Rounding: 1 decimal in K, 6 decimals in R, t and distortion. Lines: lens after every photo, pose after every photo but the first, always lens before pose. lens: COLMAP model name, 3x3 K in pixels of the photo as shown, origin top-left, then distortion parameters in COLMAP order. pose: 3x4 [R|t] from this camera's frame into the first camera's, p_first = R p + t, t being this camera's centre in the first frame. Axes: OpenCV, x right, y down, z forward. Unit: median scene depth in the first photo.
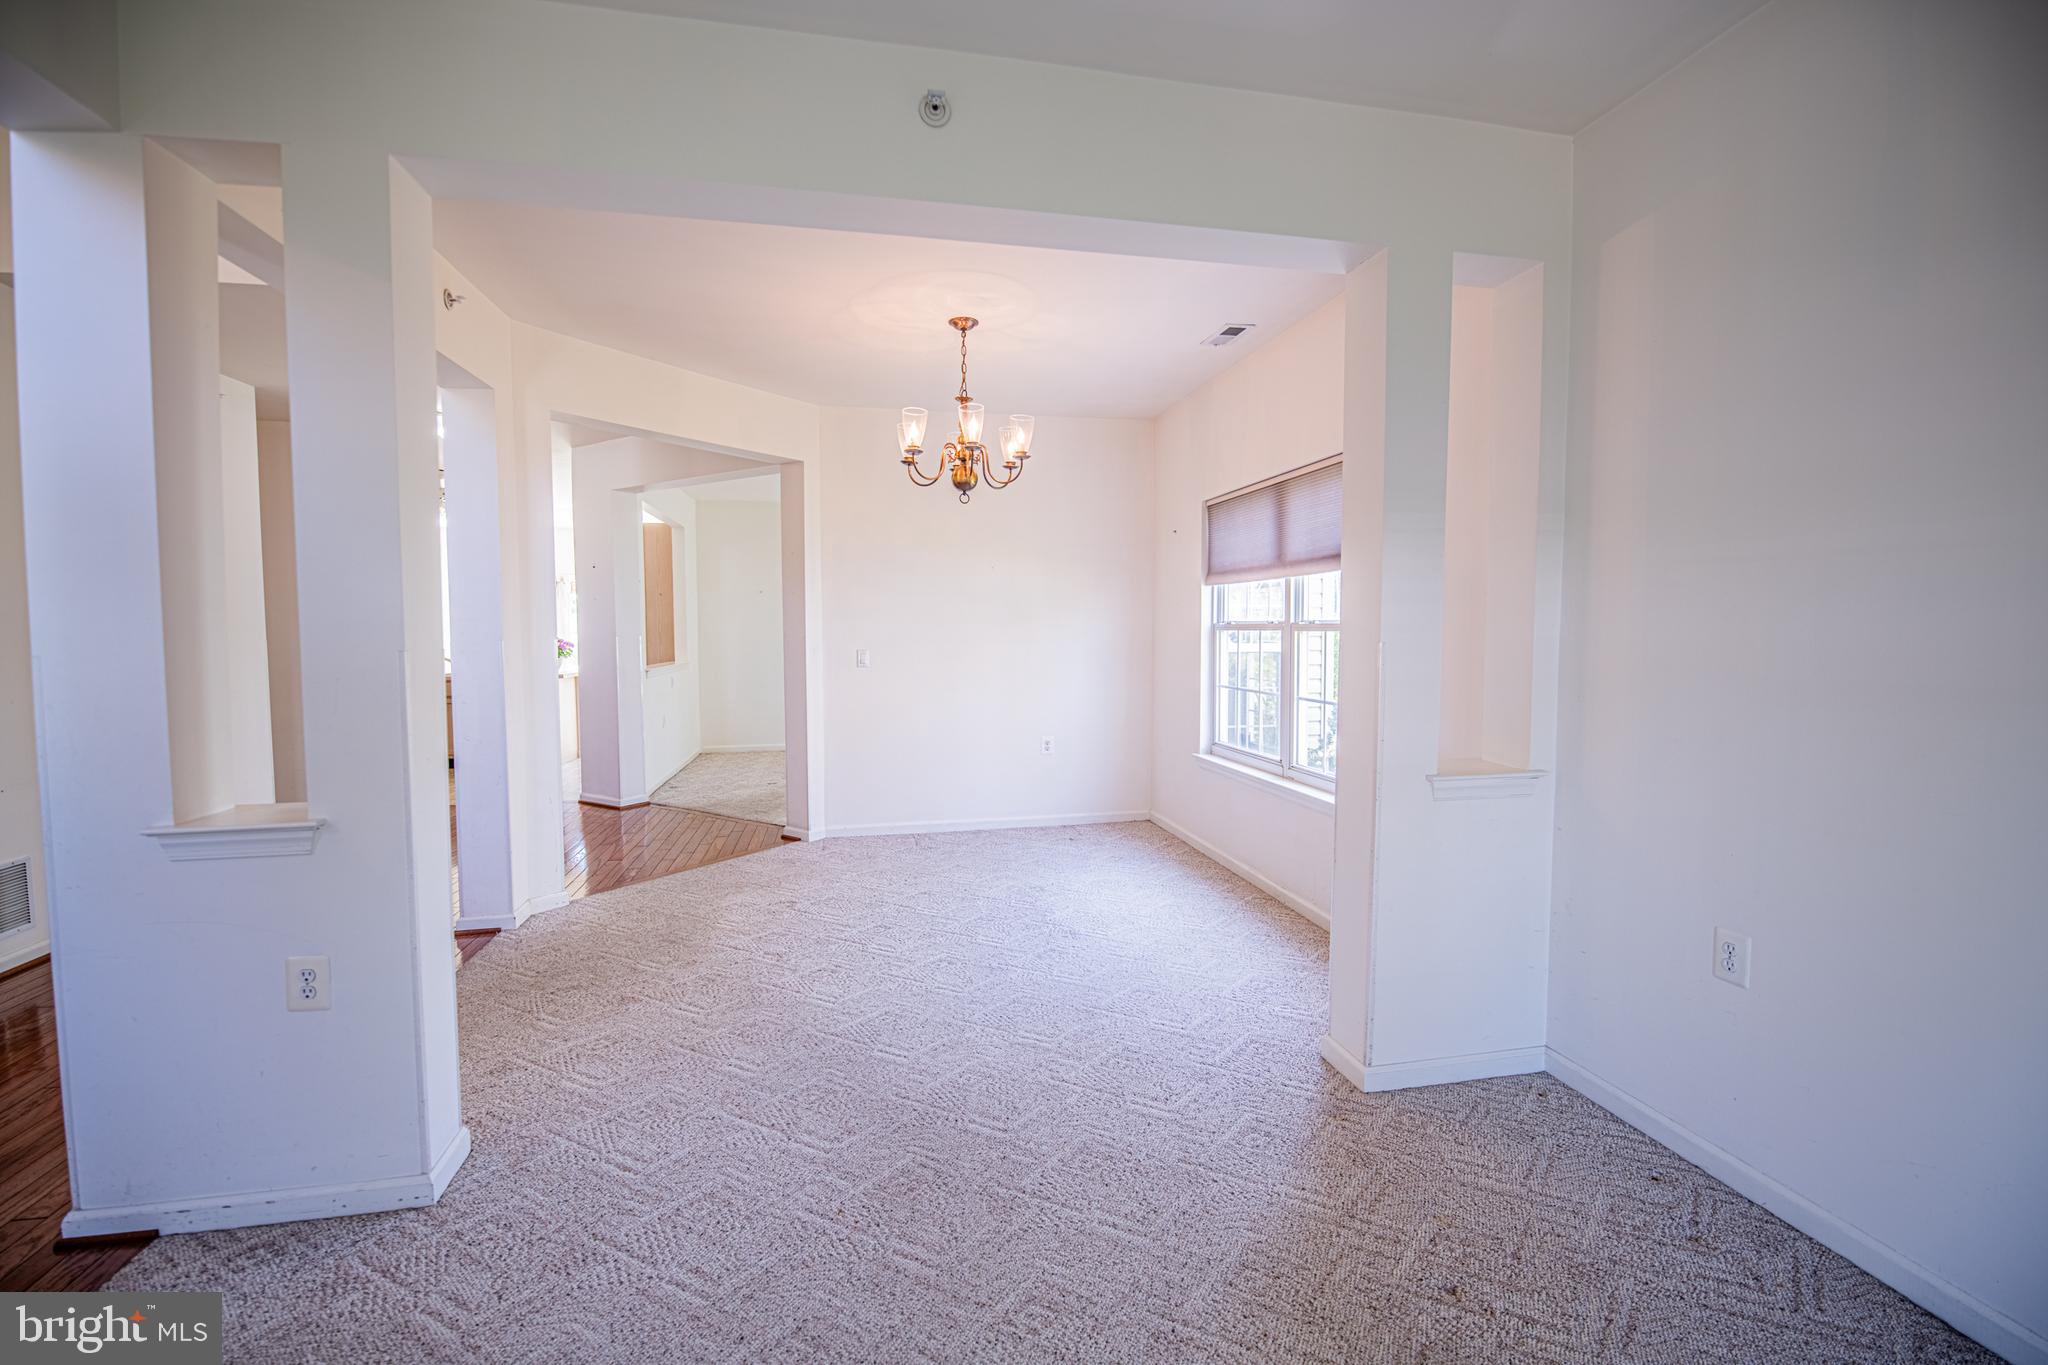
lens RADIAL K [[891.2, 0, 1029.5], [0, 891.2, 670.6], [0, 0, 1]] dist [0.001600, -0.010433]
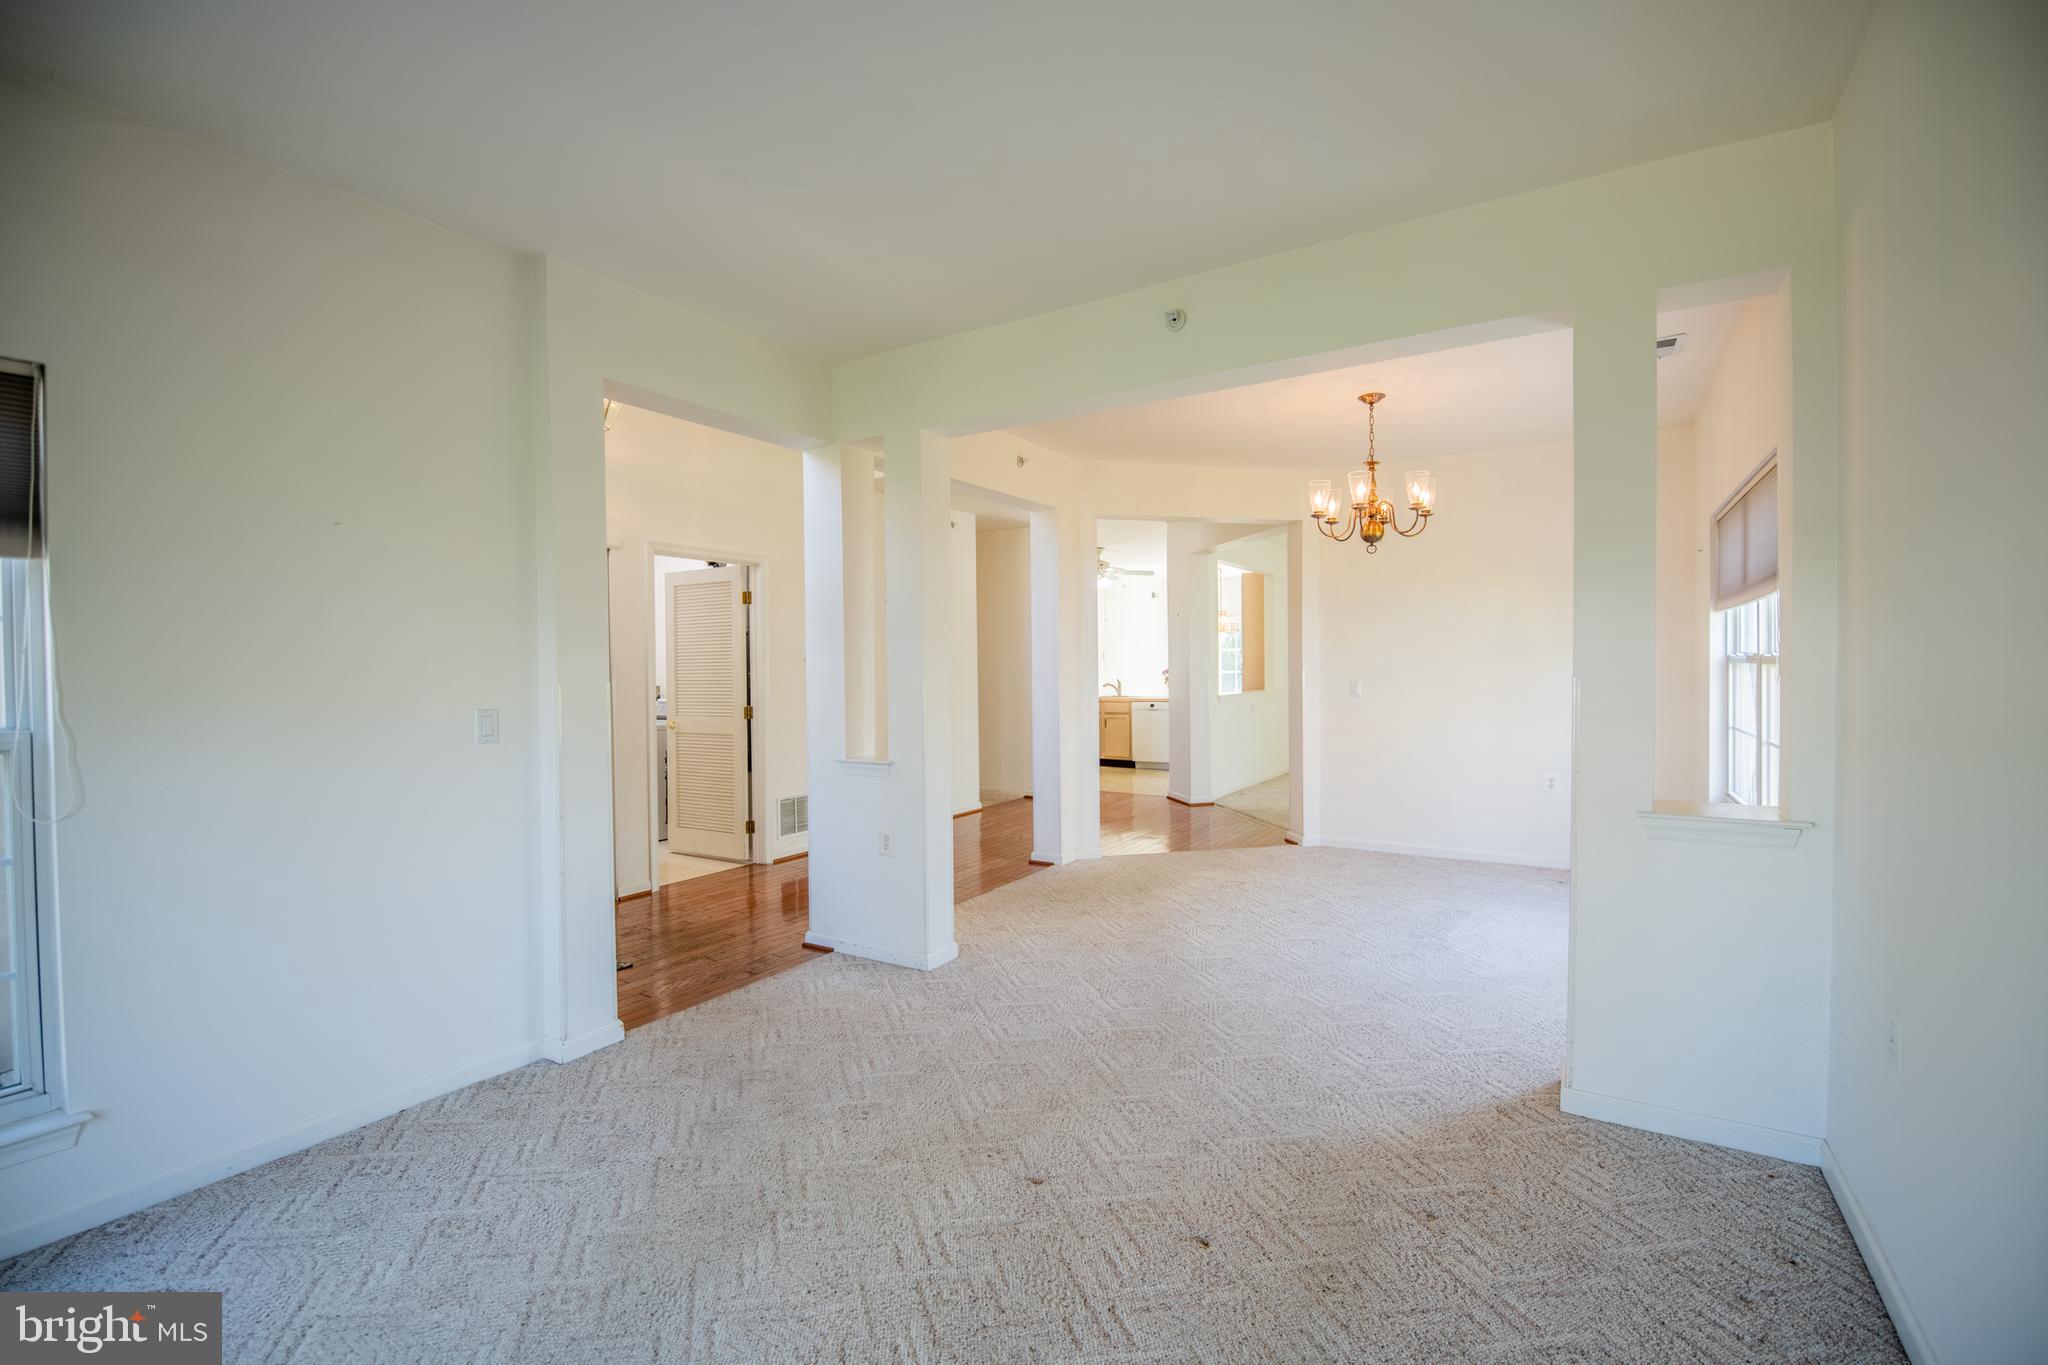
lens RADIAL K [[891.2, 0, 1029.5], [0, 891.2, 670.6], [0, 0, 1]] dist [0.001600, -0.010433]
pose [[0.720467, 0.003306, -0.693481, 0.455072], [-0.027680, 0.999329, -0.023993, 0.002043], [0.692936, 0.036482, 0.720075, -0.136216]]
